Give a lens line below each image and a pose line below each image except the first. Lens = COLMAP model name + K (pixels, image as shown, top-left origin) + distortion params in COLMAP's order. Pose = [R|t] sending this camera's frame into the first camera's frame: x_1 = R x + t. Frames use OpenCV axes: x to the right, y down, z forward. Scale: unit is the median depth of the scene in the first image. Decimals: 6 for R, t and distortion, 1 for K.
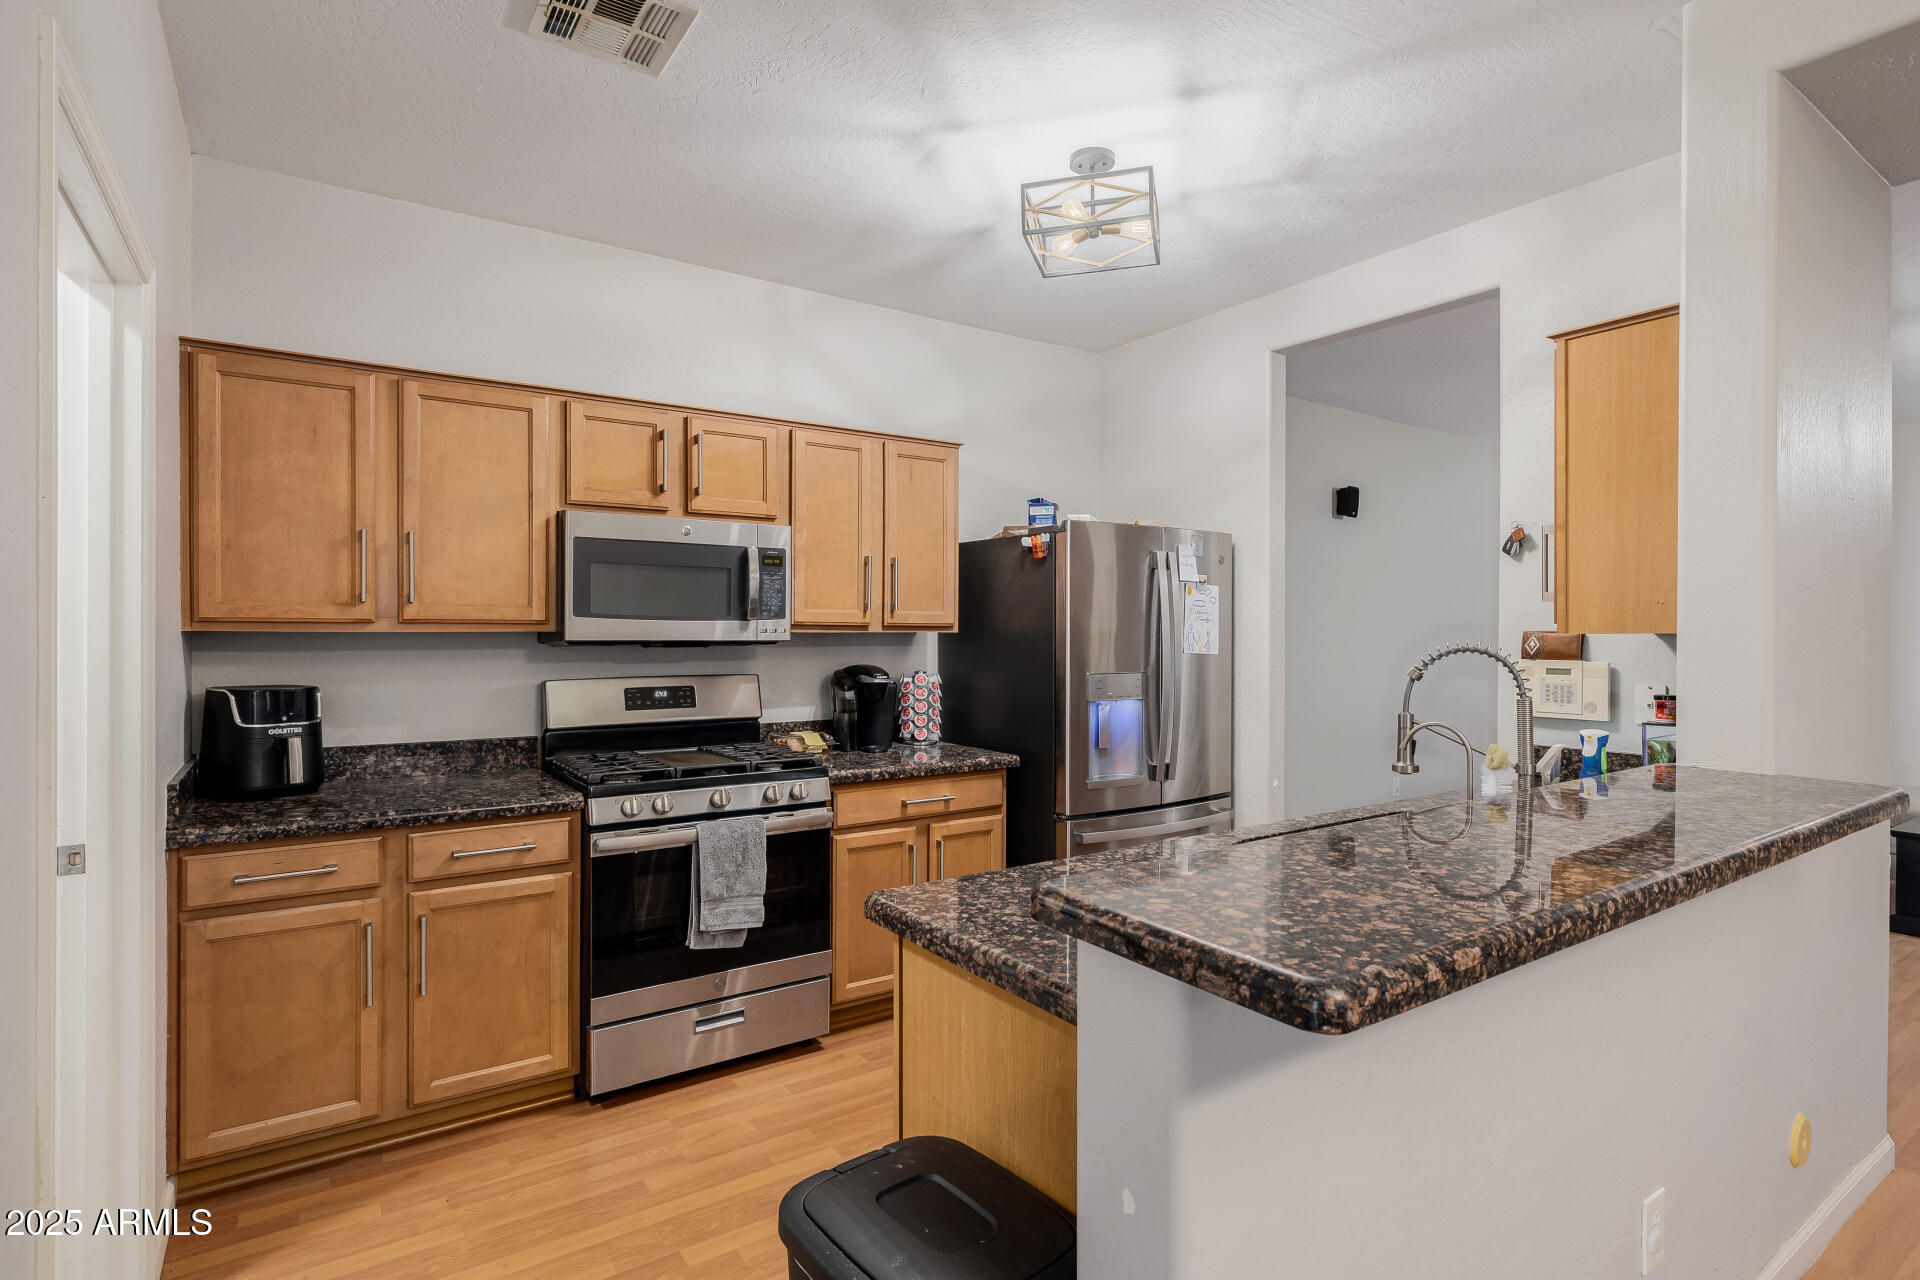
lens RADIAL K [[921.4, 0, 968.7], [0, 921.4, 635.8], [0, 0, 1]] dist [0.001298, -0.000002]
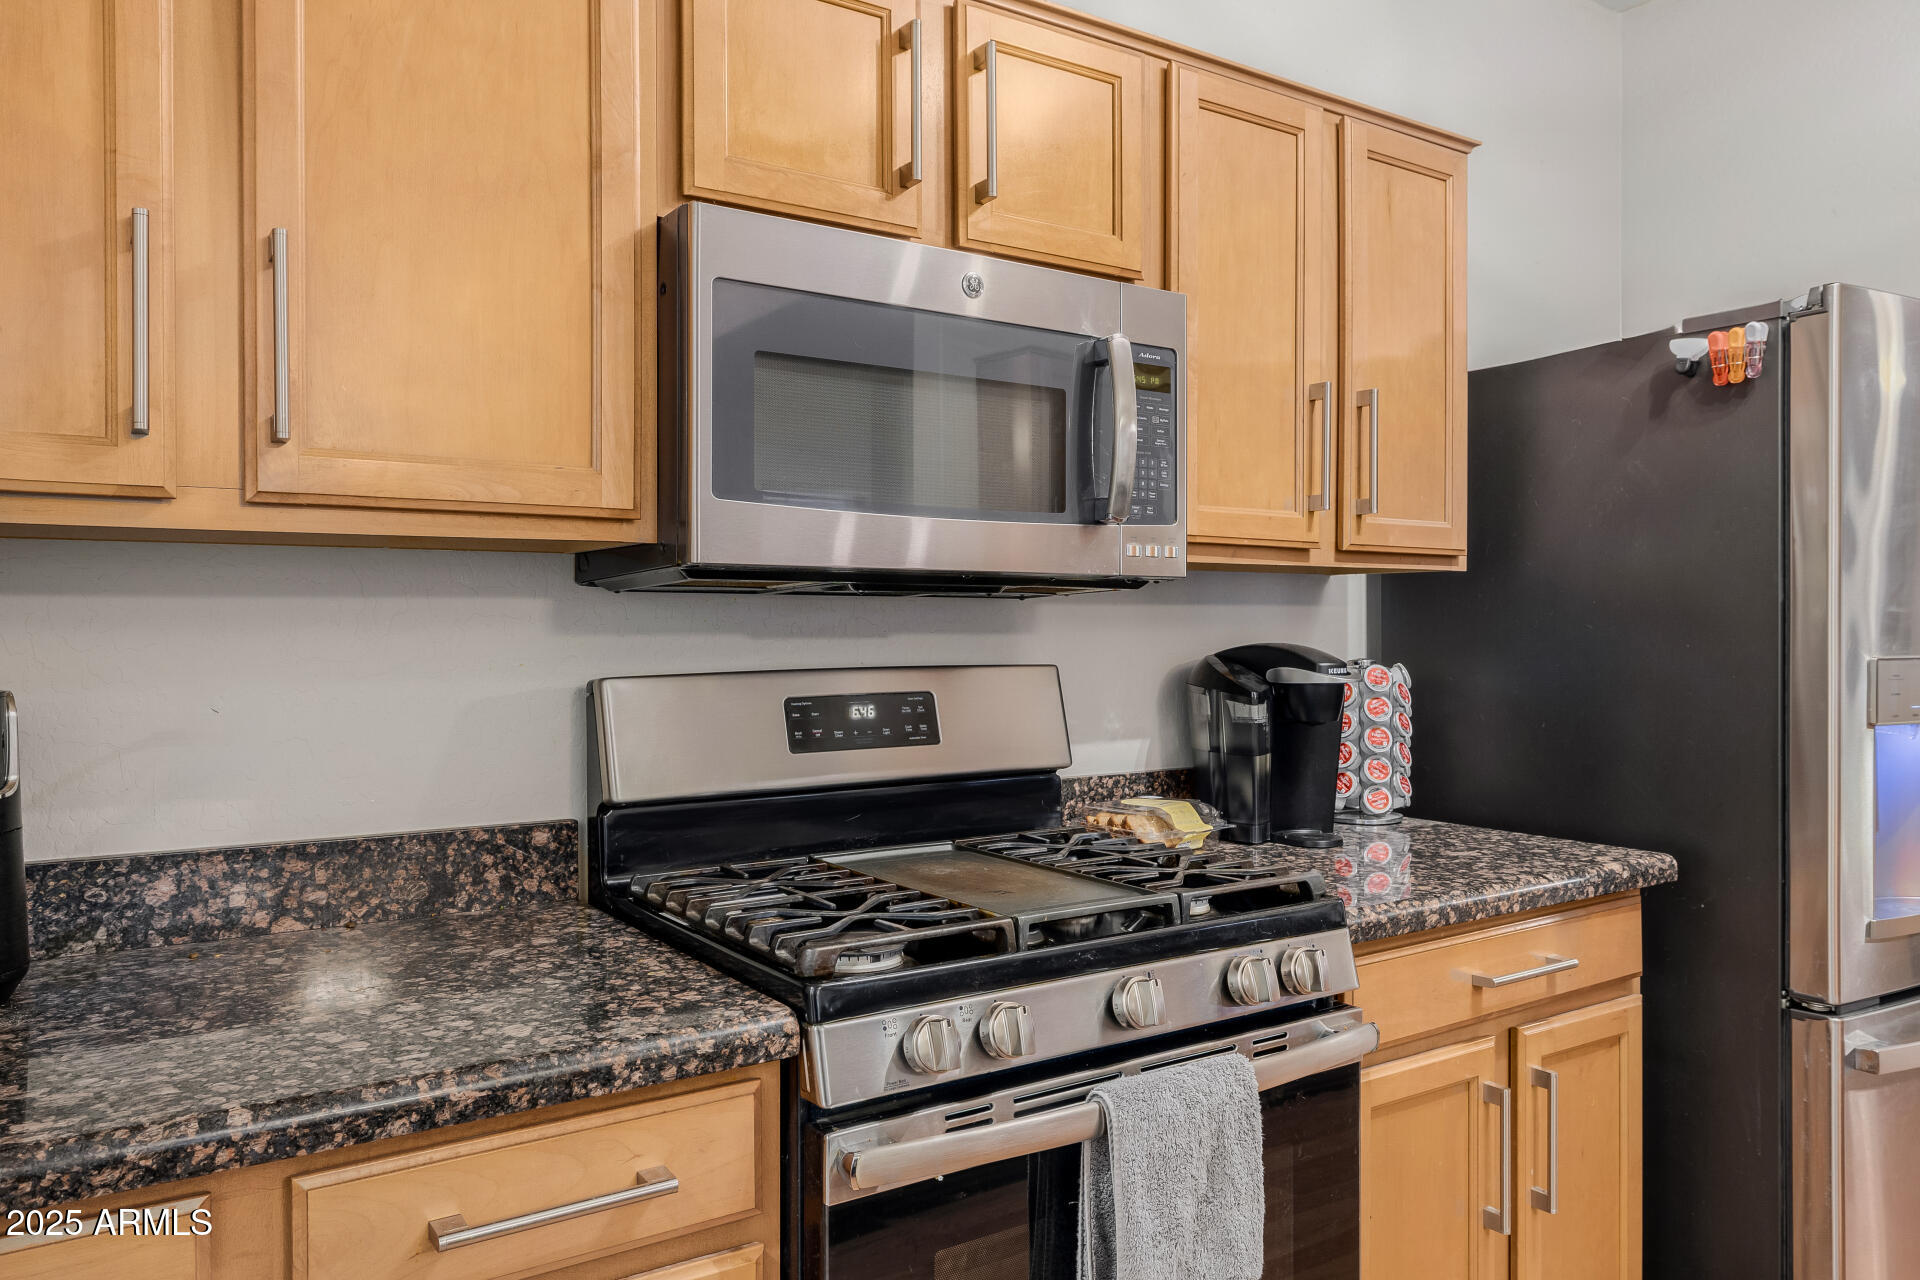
lens RADIAL K [[1298.6, 0, 957.0], [0, 1298.6, 630.0], [0, 0, 1]] dist [-0.001069, 0.004341]
pose [[0.999801, -0.005420, -0.019182, -0.302979], [0.005374, 0.999983, -0.002419, 0.030906], [0.019195, 0.002315, 0.999813, 0.460101]]
